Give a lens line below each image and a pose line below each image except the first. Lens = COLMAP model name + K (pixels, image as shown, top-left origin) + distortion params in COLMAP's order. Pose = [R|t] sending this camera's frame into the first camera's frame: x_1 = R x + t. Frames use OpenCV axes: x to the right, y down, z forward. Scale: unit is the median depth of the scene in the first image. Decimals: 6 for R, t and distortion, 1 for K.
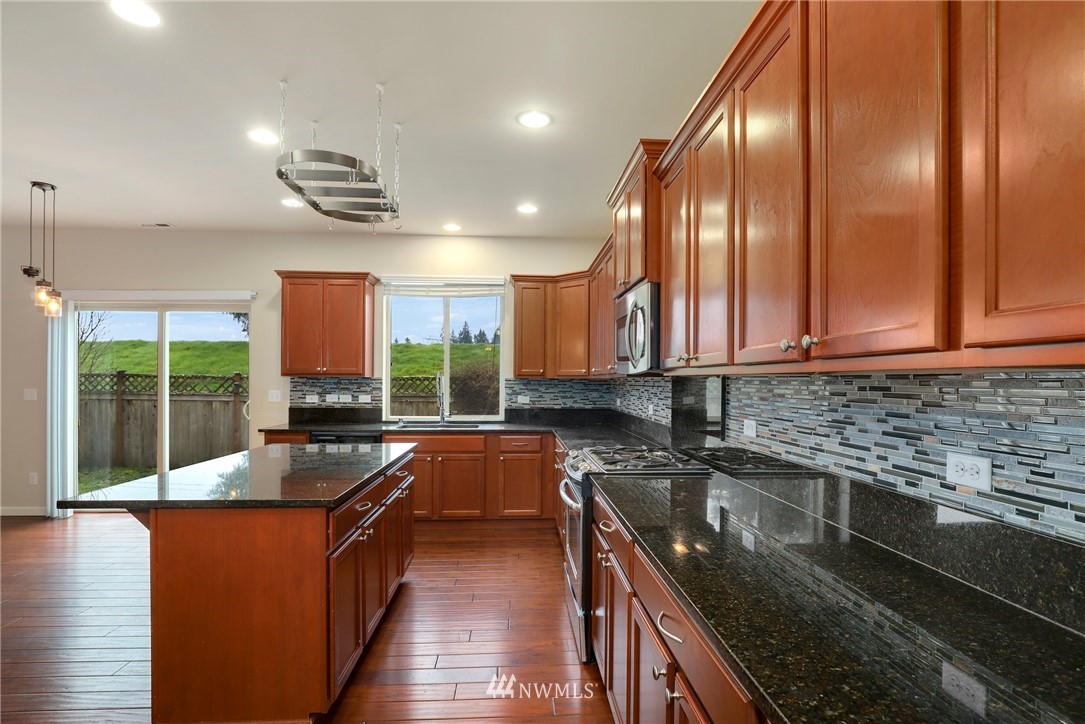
lens RADIAL K [[545.5, 0, 540.4], [0, 545.5, 362.9], [0, 0, 1]] dist [0.005748, 0.001614]
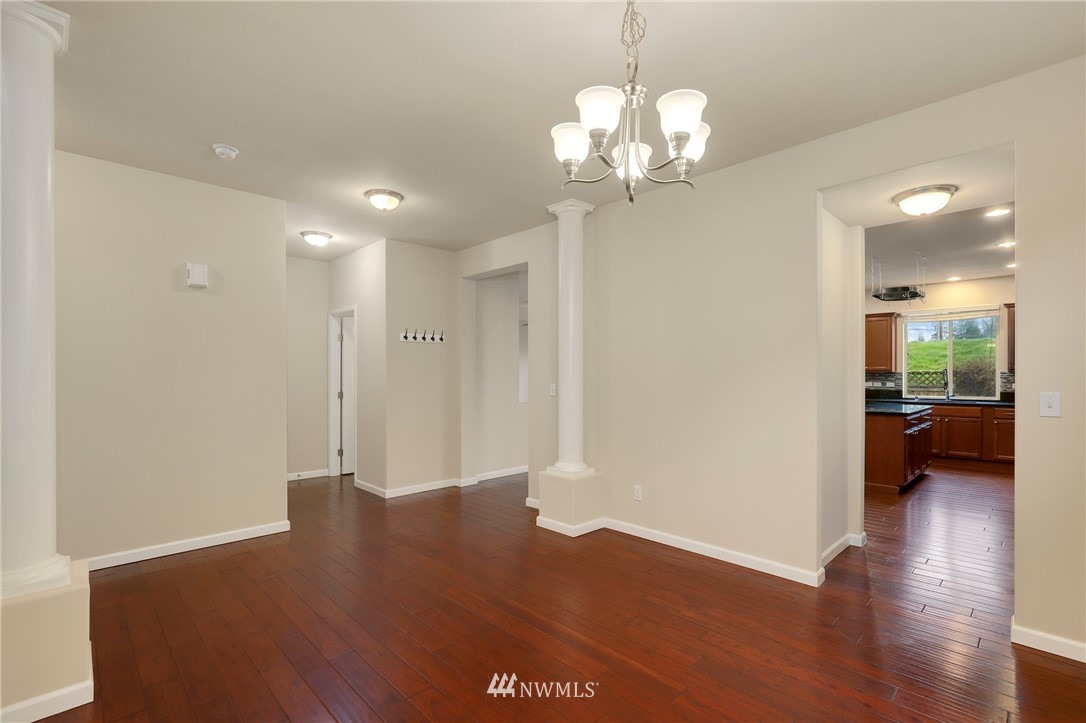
lens RADIAL K [[497.1, 0, 552.5], [0, 497.1, 379.2], [0, 0, 1]] dist [-0.000069, 0.000237]
pose [[0.672616, 0.001590, -0.739990, 0.121027], [0.027633, 0.999246, 0.027264, -0.023646], [0.739476, -0.038786, 0.672065, -0.843400]]
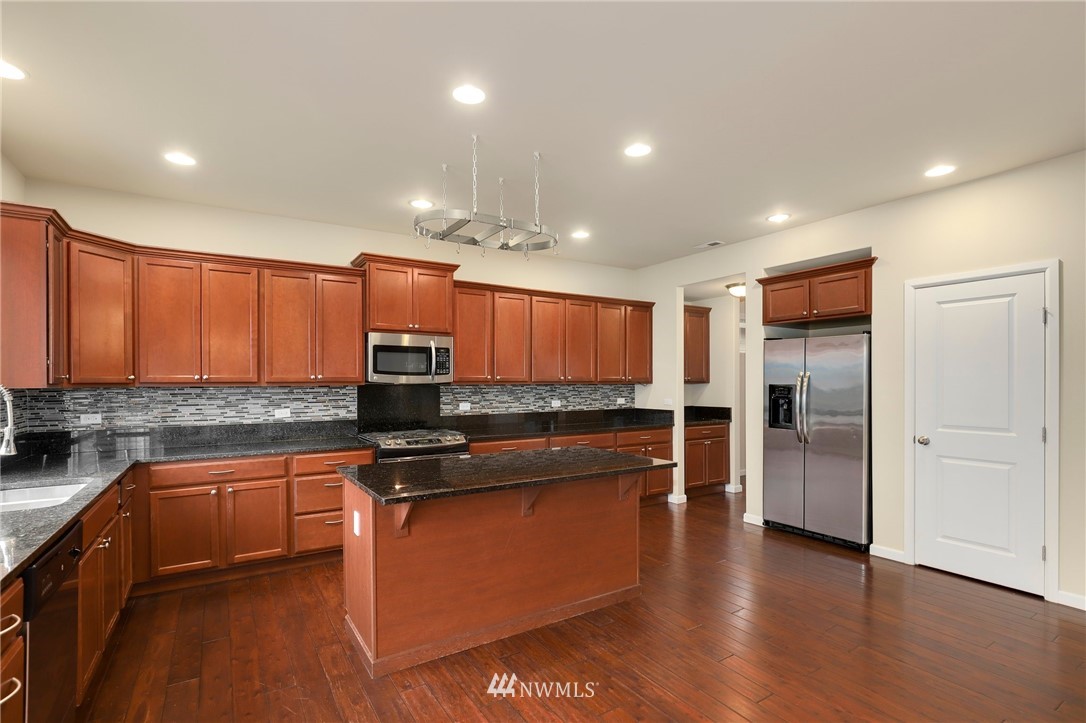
lens RADIAL K [[524.9, 0, 549.5], [0, 524.9, 383.6], [0, 0, 1]] dist [-0.009734, 0.004139]
pose [[-0.502908, -0.008210, 0.864301, -0.763127], [-0.027298, 0.999607, -0.006388, 0.011015], [-0.863908, -0.026806, -0.502935, 0.793299]]
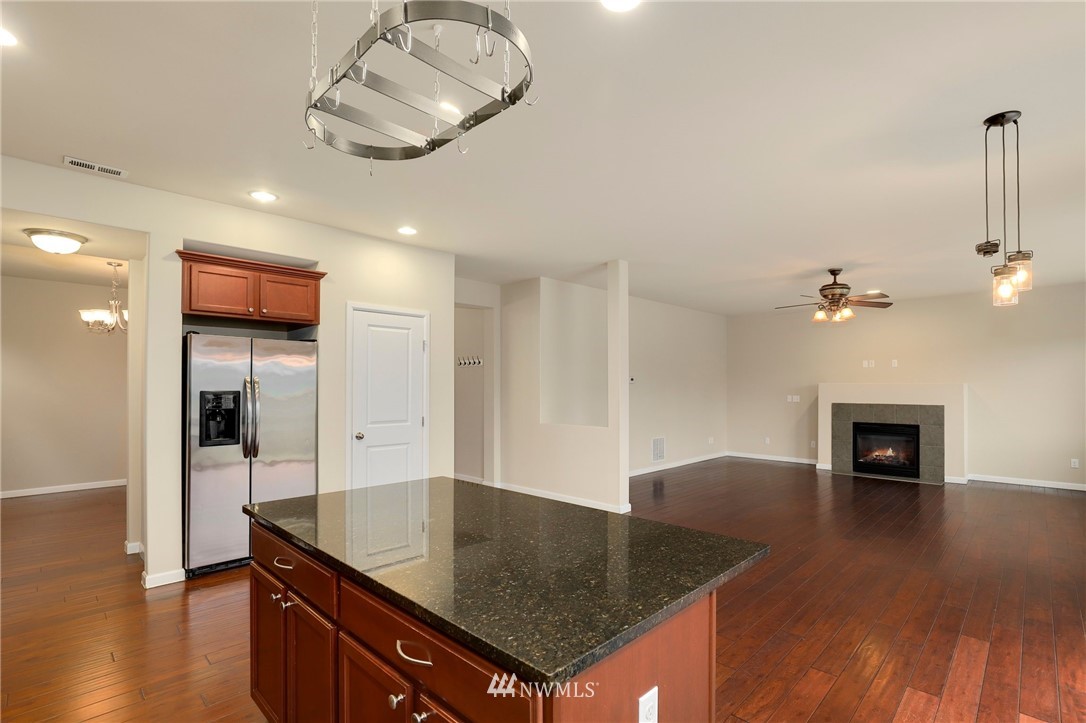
lens RADIAL K [[501.2, 0, 556.7], [0, 501.2, 385.3], [0, 0, 1]] dist [-0.018034, -0.000260]
pose [[-0.726075, -0.005846, -0.687591, -0.056089], [0.019648, 0.999379, -0.029245, 0.016545], [0.687335, -0.034744, -0.725509, 0.822901]]
